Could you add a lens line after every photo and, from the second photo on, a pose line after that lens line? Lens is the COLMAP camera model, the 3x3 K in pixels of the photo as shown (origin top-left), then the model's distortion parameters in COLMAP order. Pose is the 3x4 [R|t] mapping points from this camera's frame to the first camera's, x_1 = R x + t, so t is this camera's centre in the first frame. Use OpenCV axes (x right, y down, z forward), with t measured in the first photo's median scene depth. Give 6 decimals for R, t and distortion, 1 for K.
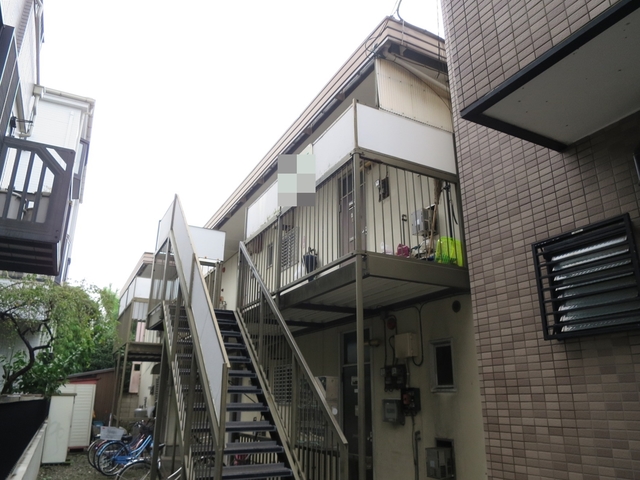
lens RADIAL K [[474.2, 0, 318.7], [0, 474.2, 232.7], [0, 0, 1]] dist [-0.040819, -0.001841]
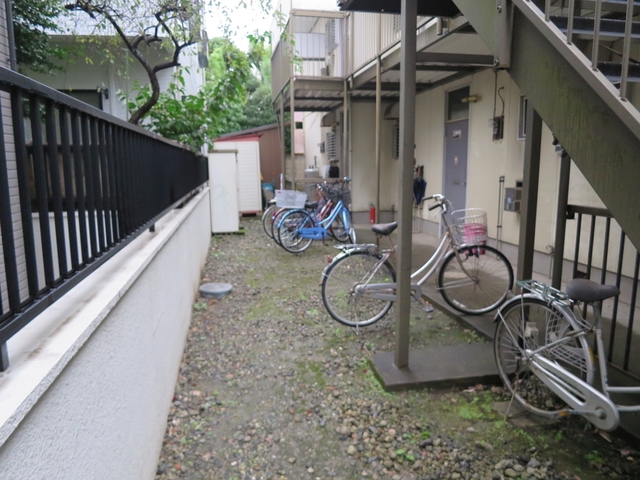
lens RADIAL K [[474.2, 0, 318.7], [0, 474.2, 232.7], [0, 0, 1]] dist [-0.040819, -0.001841]
pose [[0.956154, 0.034327, -0.290845, -0.161726], [0.105595, 0.885897, 0.451704, 0.129028], [0.273164, -0.462611, 0.843429, 0.319472]]
